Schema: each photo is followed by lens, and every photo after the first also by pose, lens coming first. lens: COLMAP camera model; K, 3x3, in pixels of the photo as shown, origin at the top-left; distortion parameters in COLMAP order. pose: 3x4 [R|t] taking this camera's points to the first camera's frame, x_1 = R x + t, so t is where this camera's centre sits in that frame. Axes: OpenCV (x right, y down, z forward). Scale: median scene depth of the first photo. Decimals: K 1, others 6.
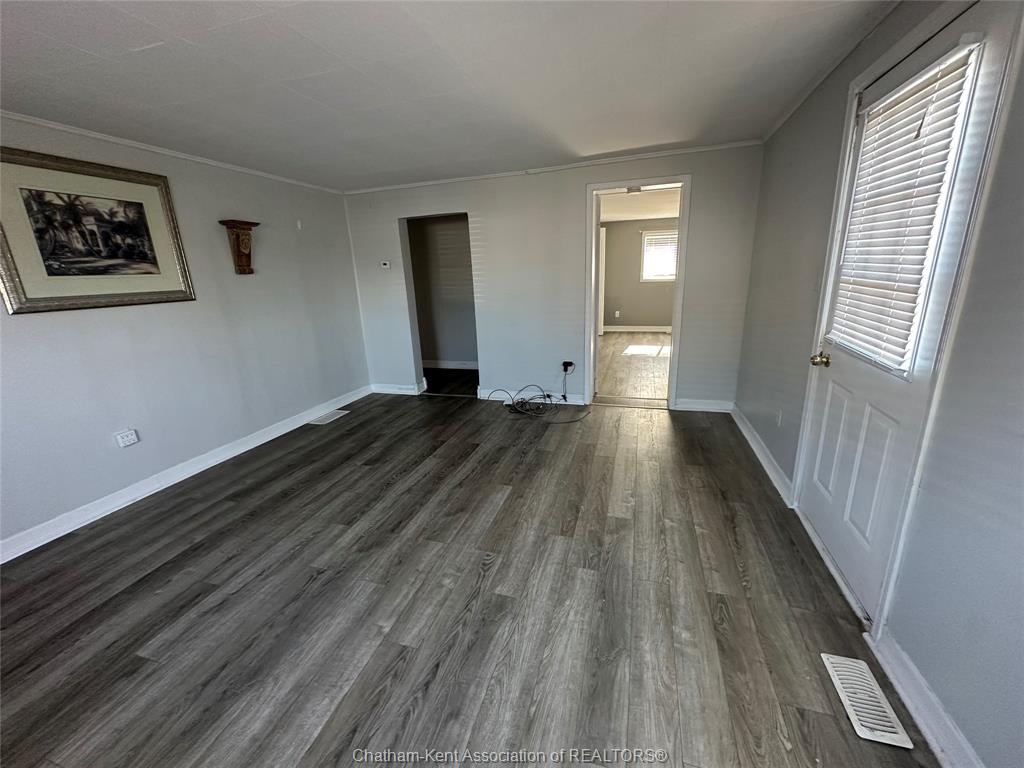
lens RADIAL K [[408.5, 0, 511.0], [0, 408.5, 382.6], [0, 0, 1]] dist [0.000439, -0.000446]
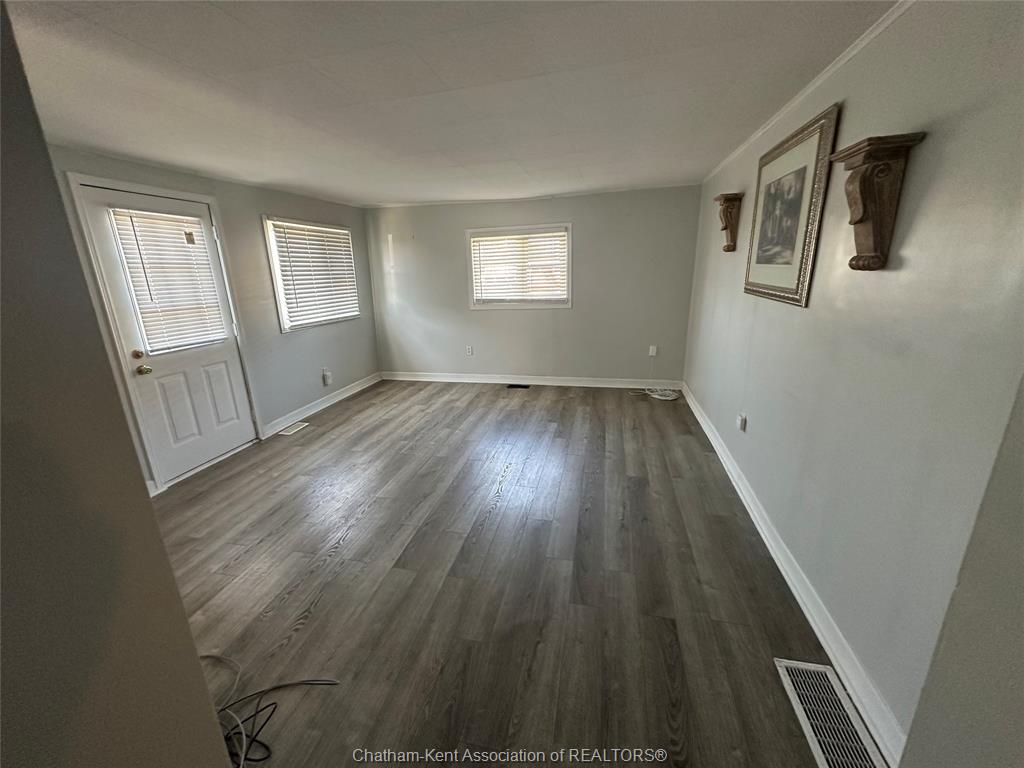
lens RADIAL K [[408.5, 0, 513.2], [0, 408.5, 381.5], [0, 0, 1]] dist [0.000439, -0.000446]
pose [[-0.993728, 0.095361, -0.058406, -0.431129], [0.050841, 0.850466, 0.523567, -0.716883], [0.099600, 0.517314, -0.849980, 2.417074]]
